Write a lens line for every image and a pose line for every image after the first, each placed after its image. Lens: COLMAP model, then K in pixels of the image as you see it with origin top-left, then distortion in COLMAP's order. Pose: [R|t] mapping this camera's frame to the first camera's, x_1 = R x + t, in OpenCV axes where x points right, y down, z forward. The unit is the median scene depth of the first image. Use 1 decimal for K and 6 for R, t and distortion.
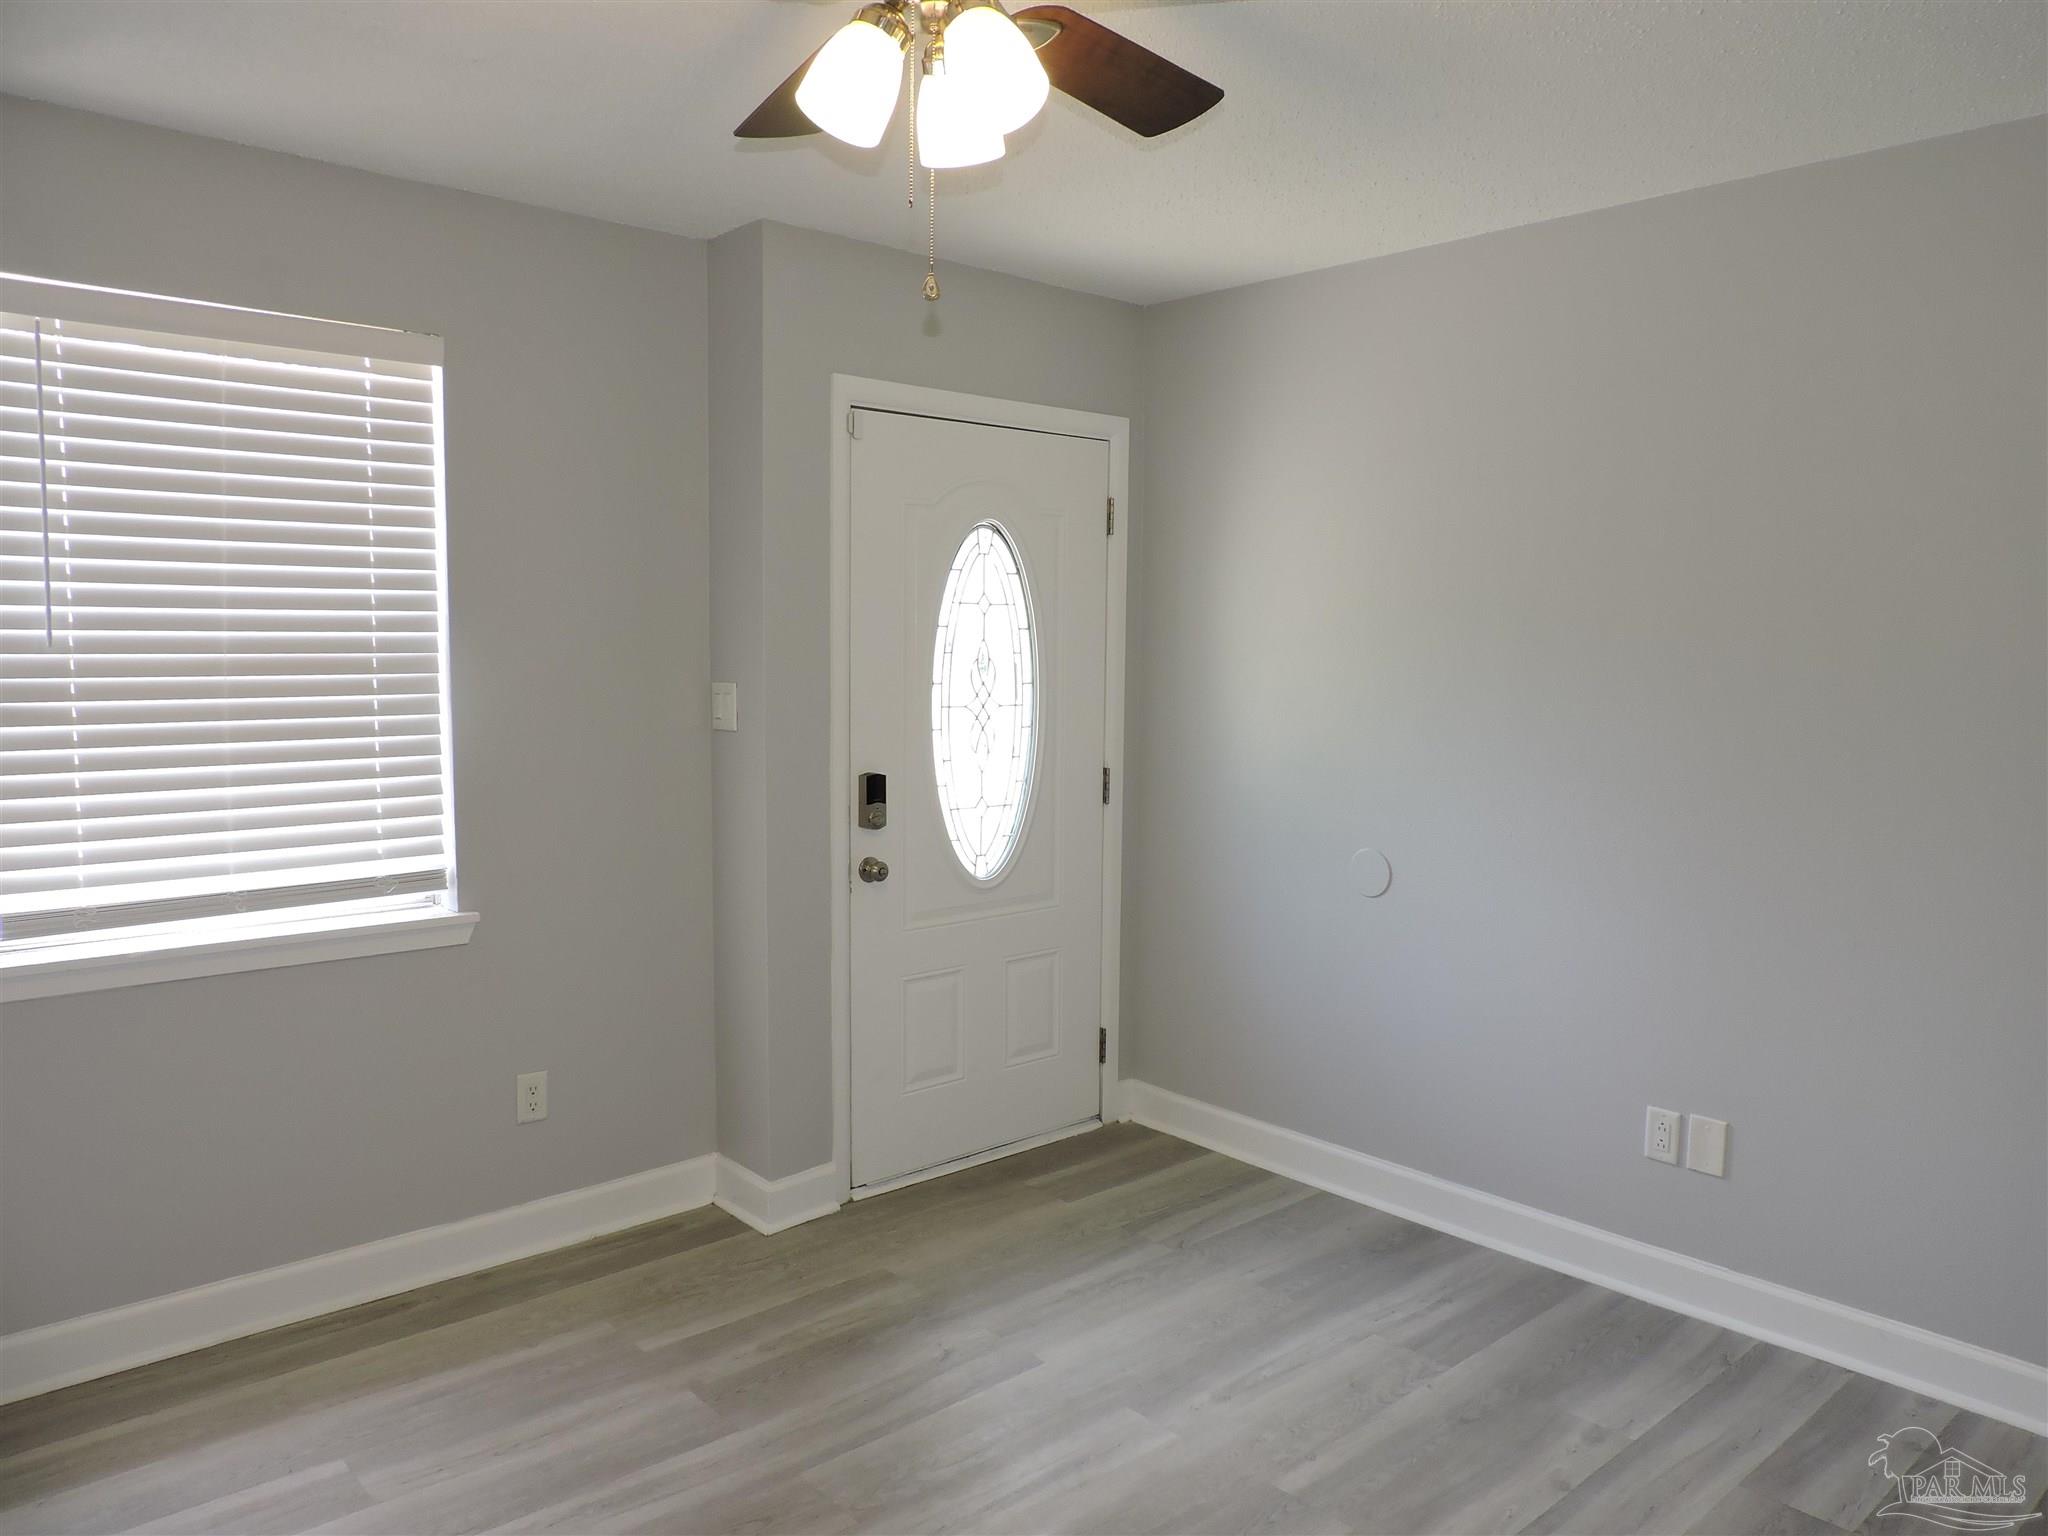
lens RADIAL K [[1459.7, 0, 1030.4], [0, 1459.7, 771.1], [0, 0, 1]] dist [-0.006643, -0.005731]
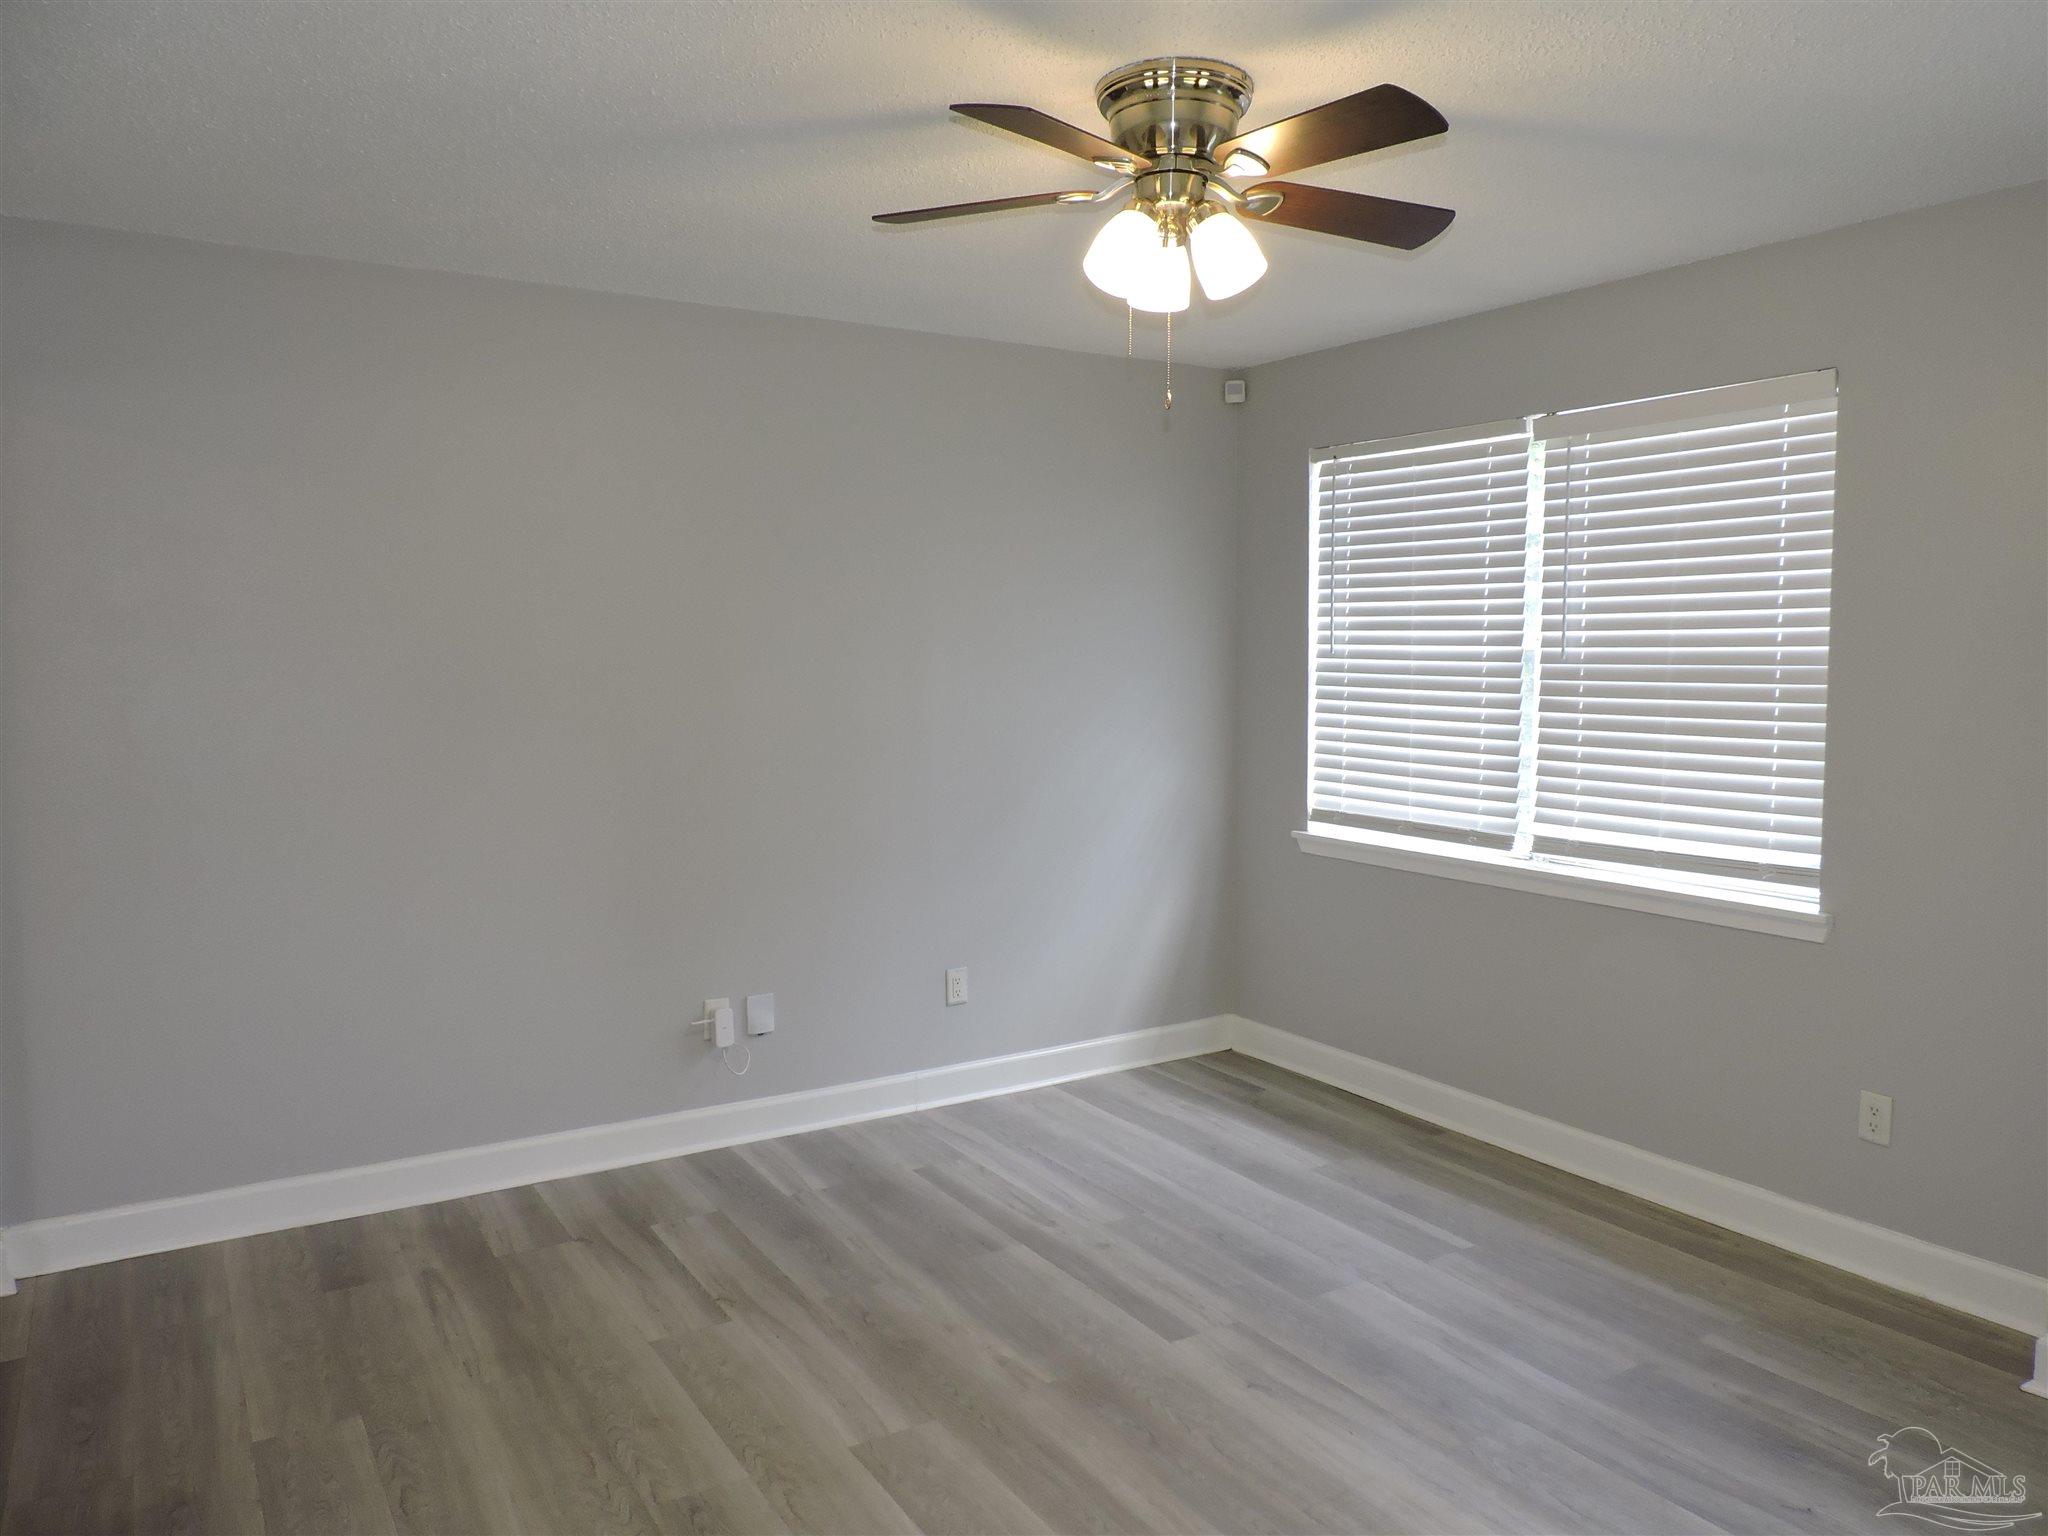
lens RADIAL K [[1459.7, 0, 1030.4], [0, 1459.7, 771.1], [0, 0, 1]] dist [-0.006643, -0.005731]
pose [[-0.173185, 0.078325, -0.981770, 0.787225], [-0.082793, 0.992147, 0.093758, -0.059936], [0.981403, 0.097521, -0.165340, 0.651051]]
